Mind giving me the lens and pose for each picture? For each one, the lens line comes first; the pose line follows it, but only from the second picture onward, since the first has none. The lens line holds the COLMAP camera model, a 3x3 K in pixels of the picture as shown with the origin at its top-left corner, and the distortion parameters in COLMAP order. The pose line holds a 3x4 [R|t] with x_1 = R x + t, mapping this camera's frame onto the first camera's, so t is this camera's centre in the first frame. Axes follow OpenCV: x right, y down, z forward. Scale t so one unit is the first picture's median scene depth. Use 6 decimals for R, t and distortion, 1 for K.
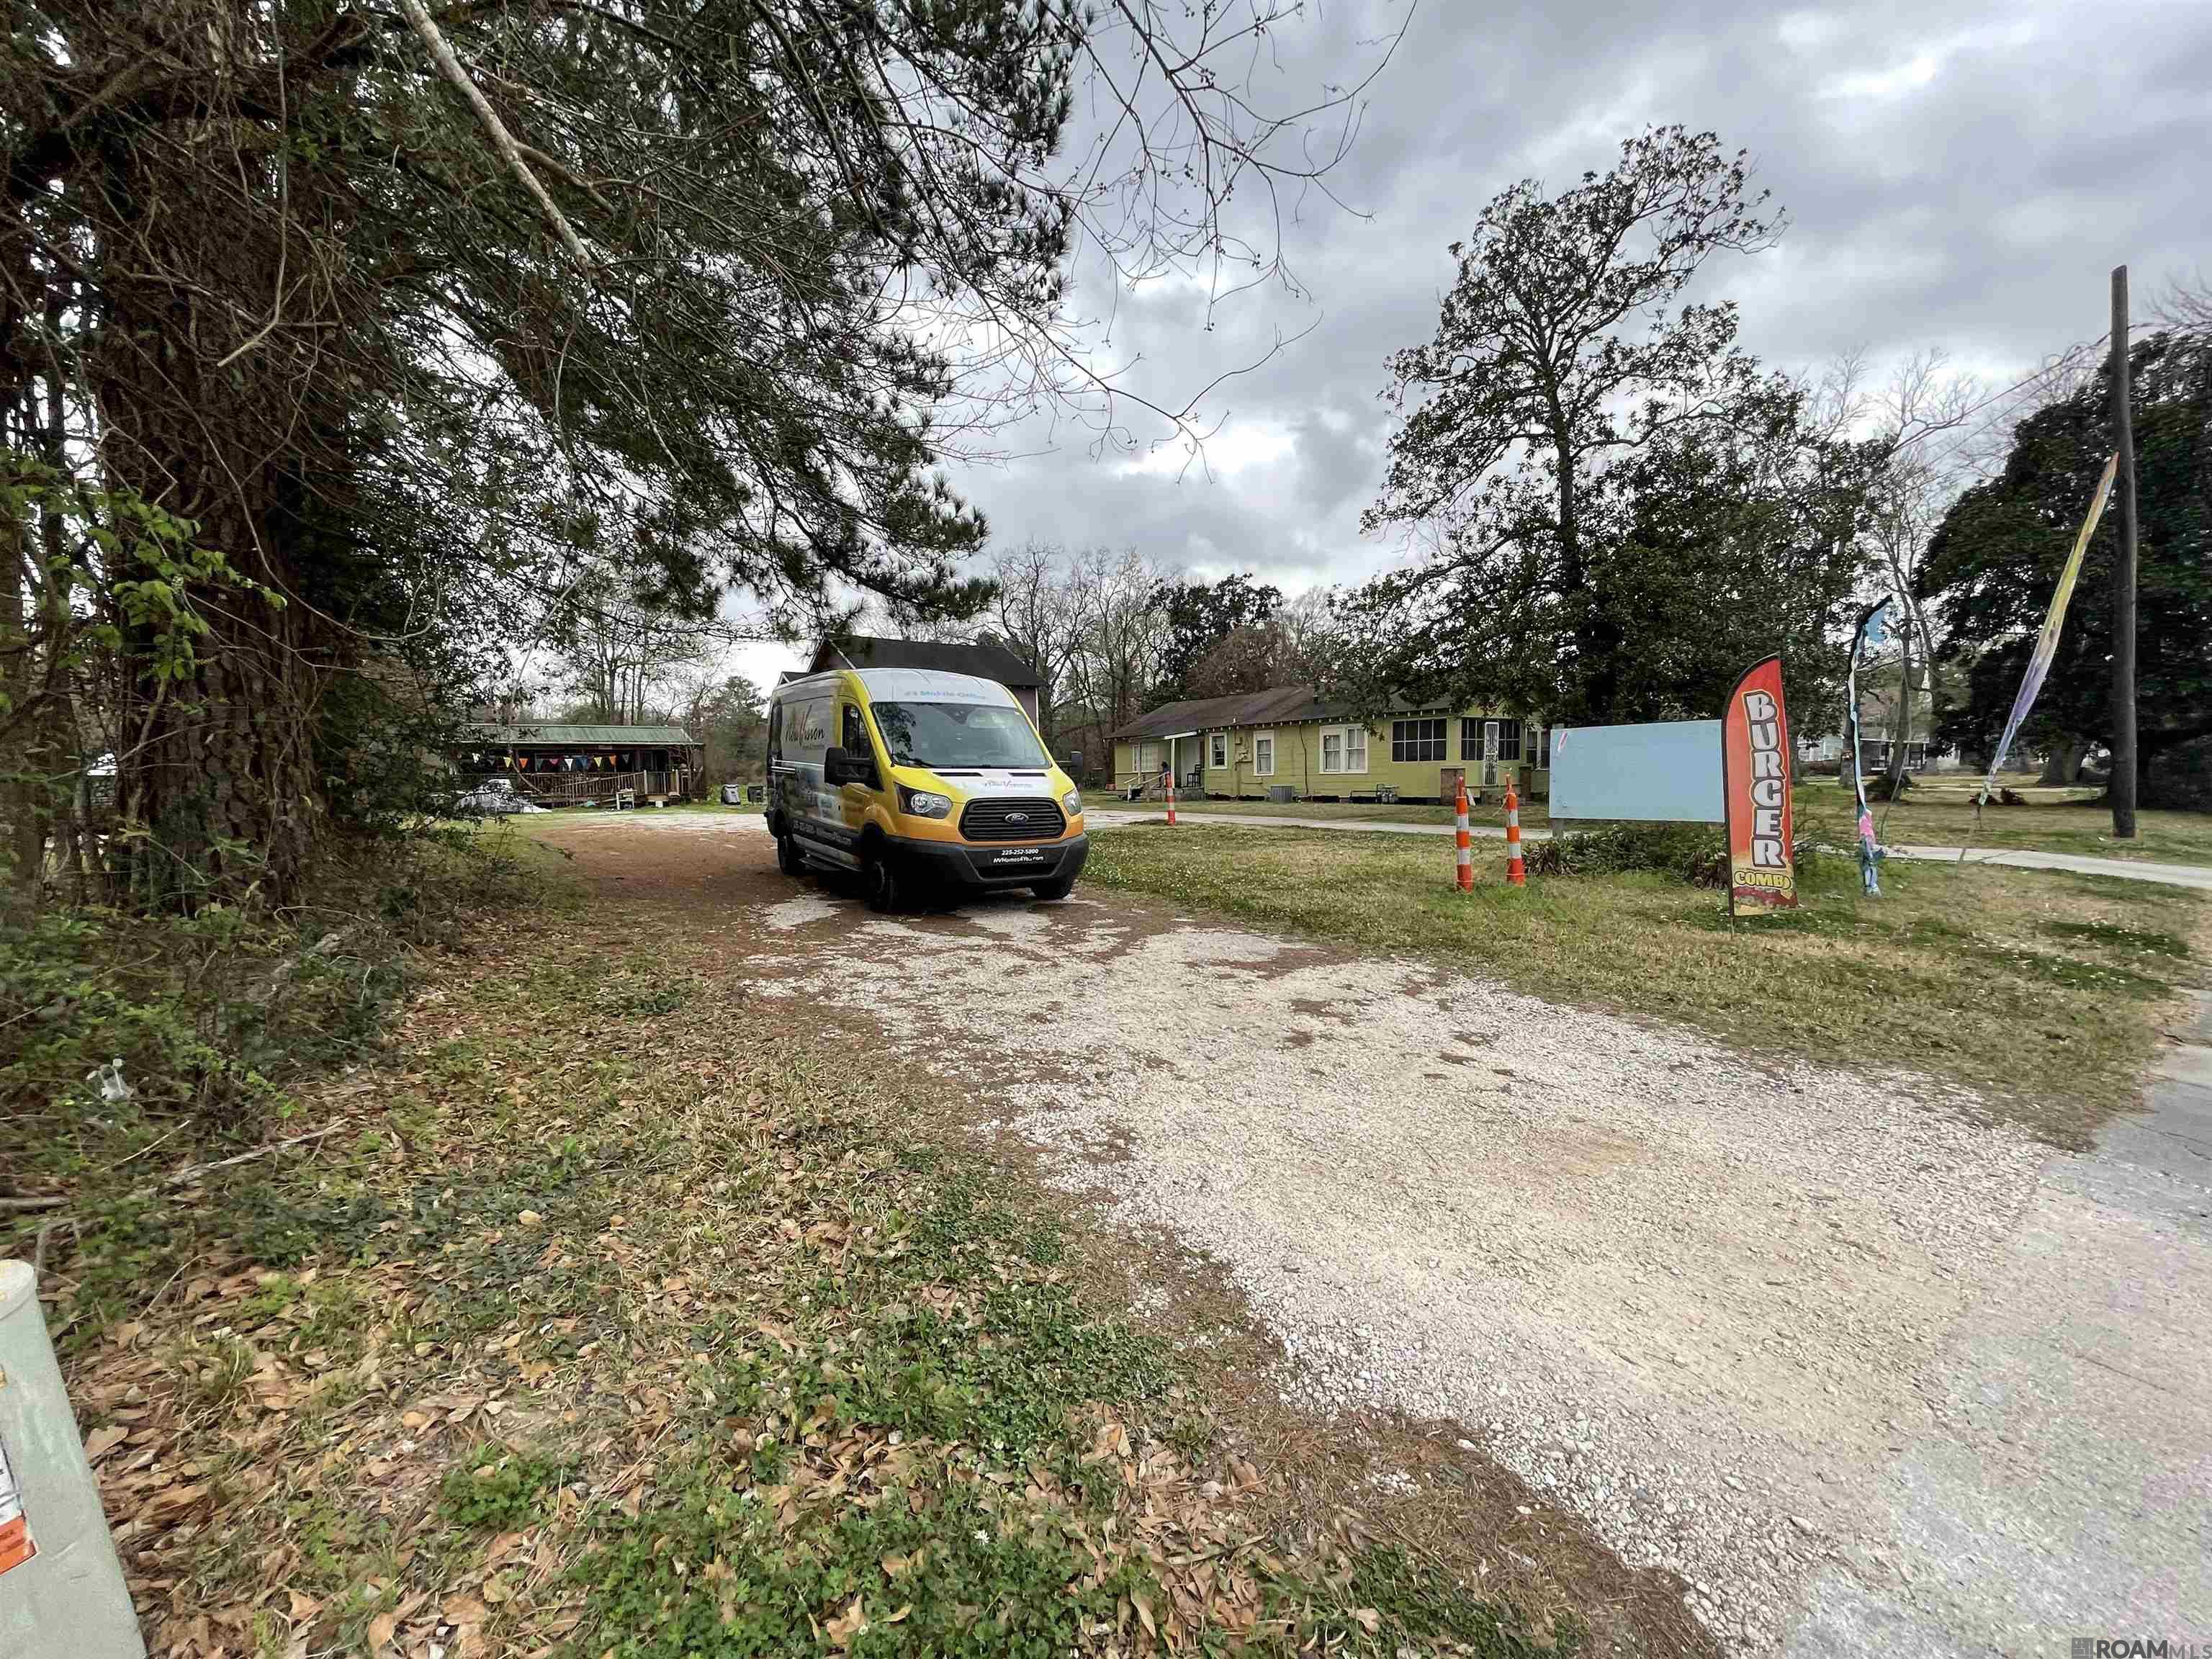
lens RADIAL K [[896.6, 0, 1085.4], [0, 896.6, 840.6], [0, 0, 1]] dist [-0.000855, 0.000063]
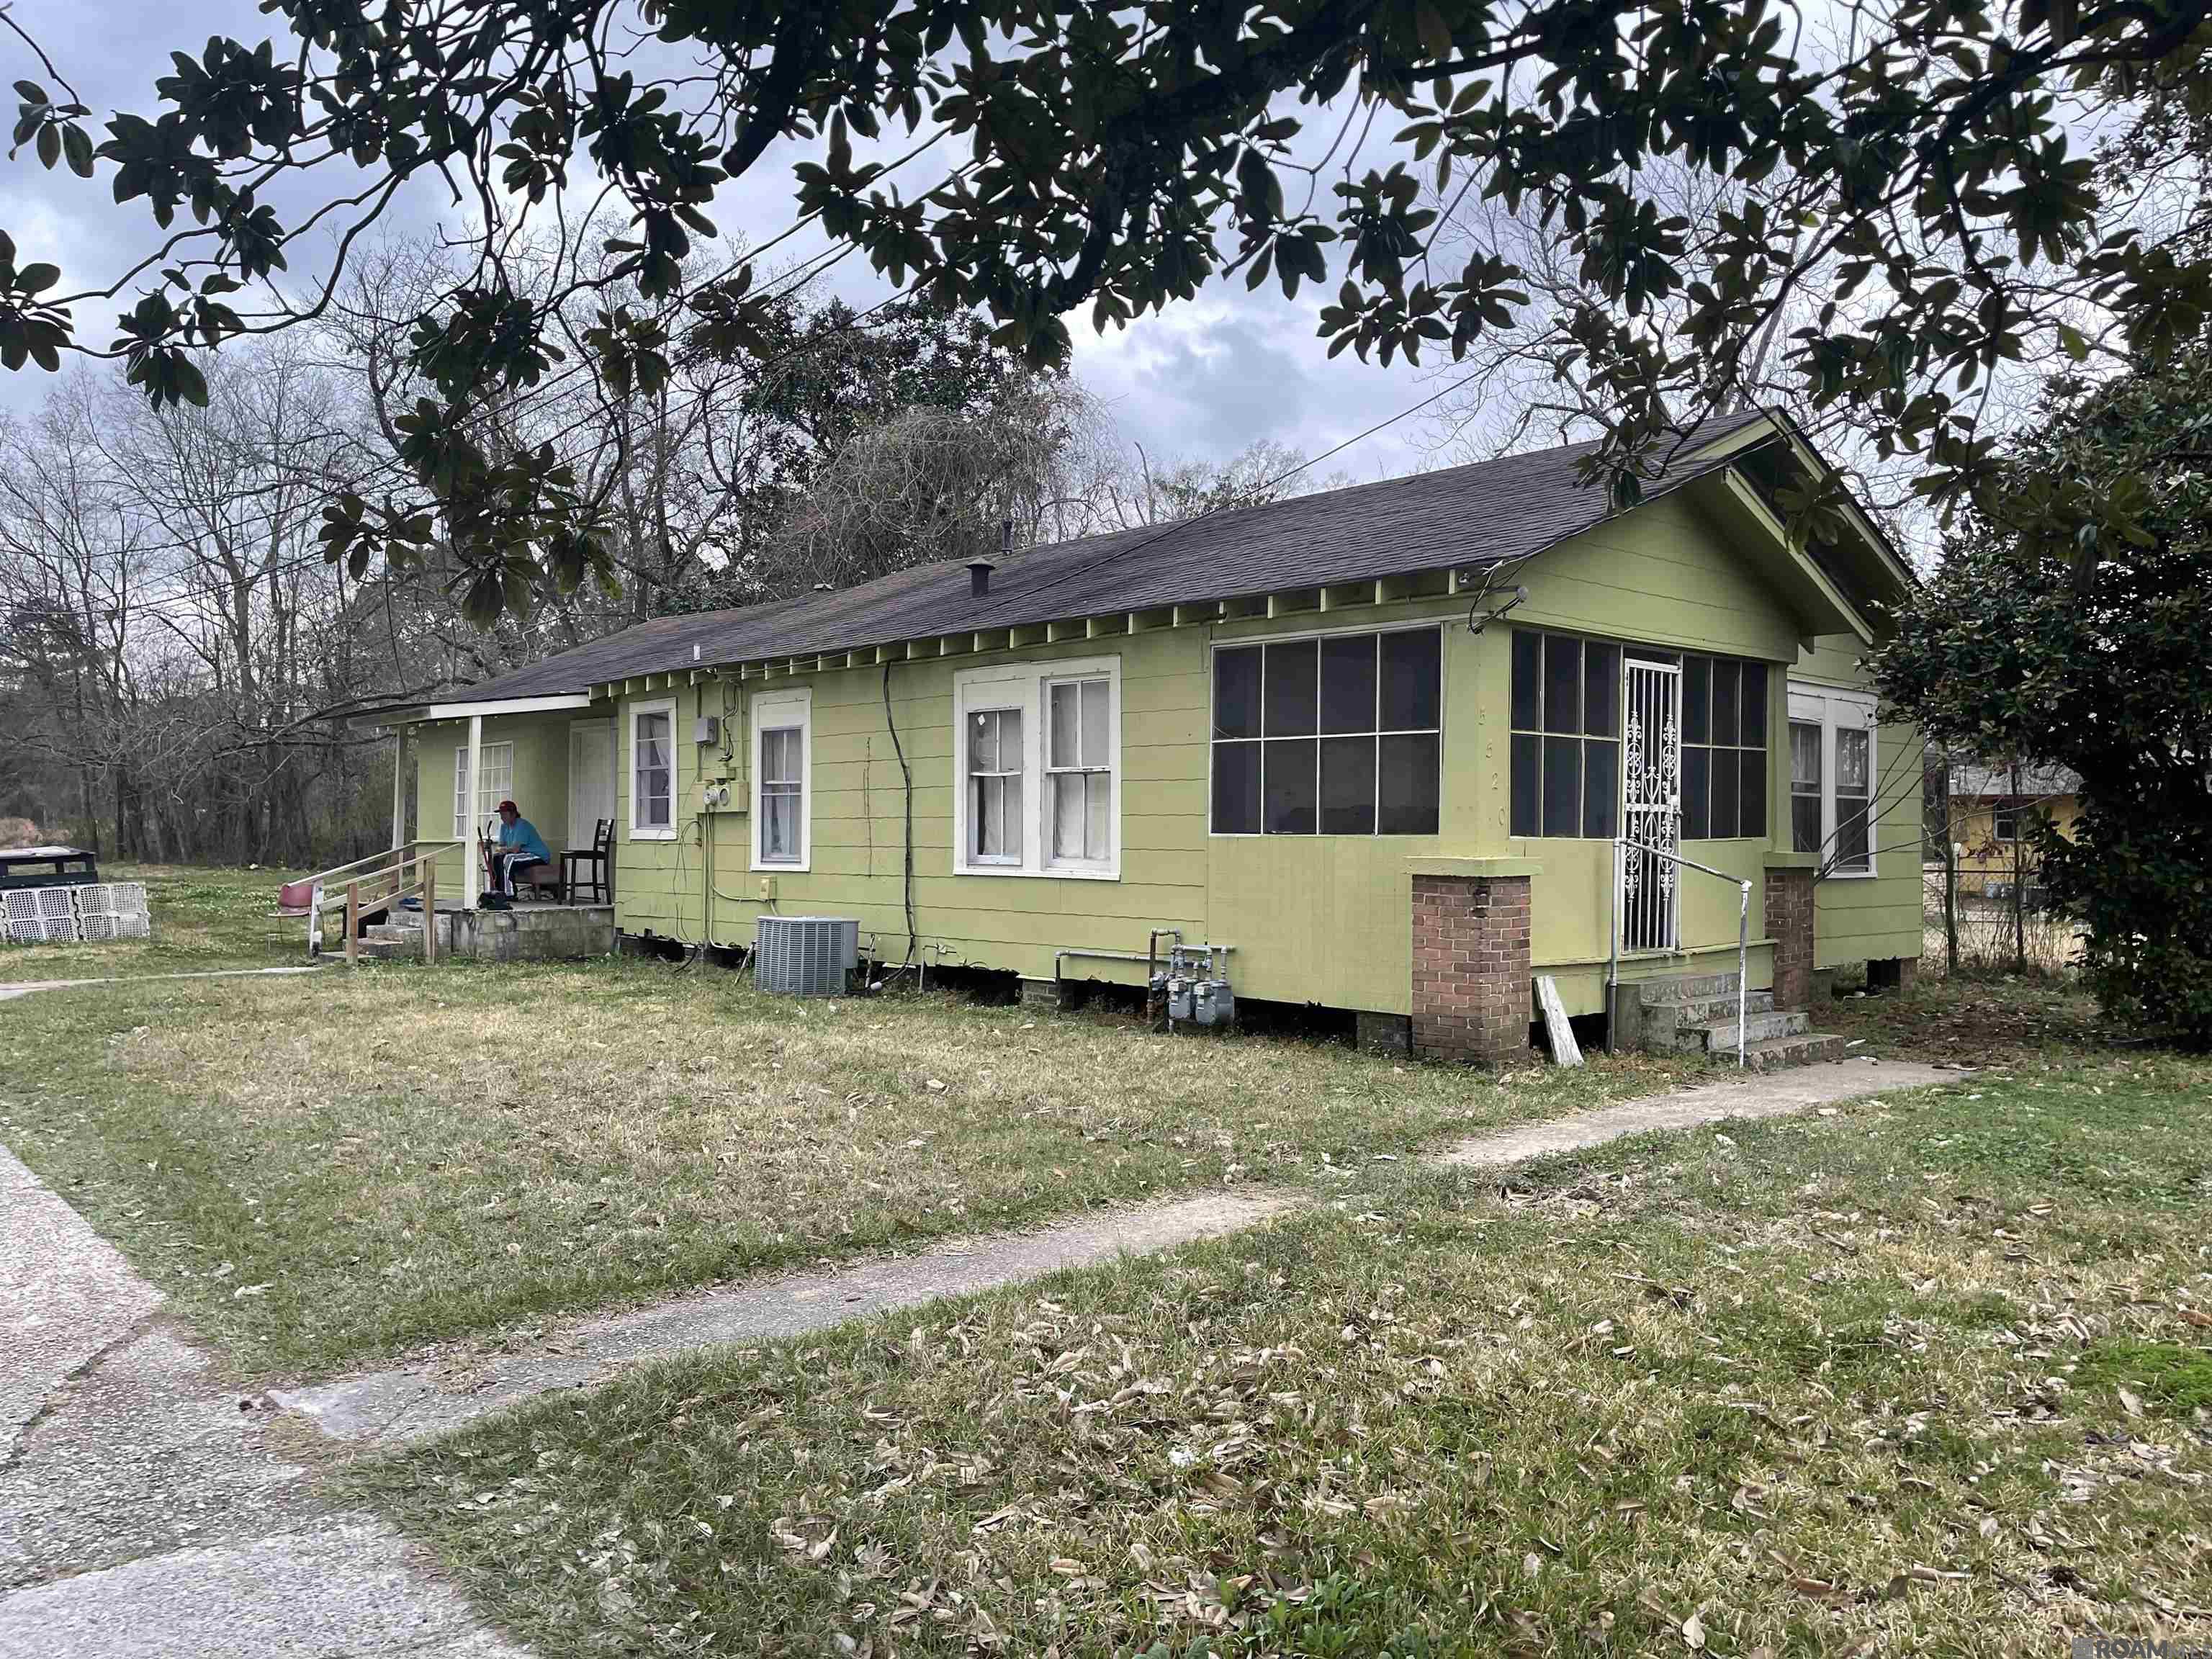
lens RADIAL K [[1692.9, 0, 1106.8], [0, 1692.9, 835.4], [0, 0, 1]] dist [0.078386, -0.089249]
pose [[0.992981, 0.024133, 0.115784, 0.270381], [-0.016012, 0.997379, -0.070558, -0.057944], [-0.117184, 0.068209, 0.990765, 0.598089]]
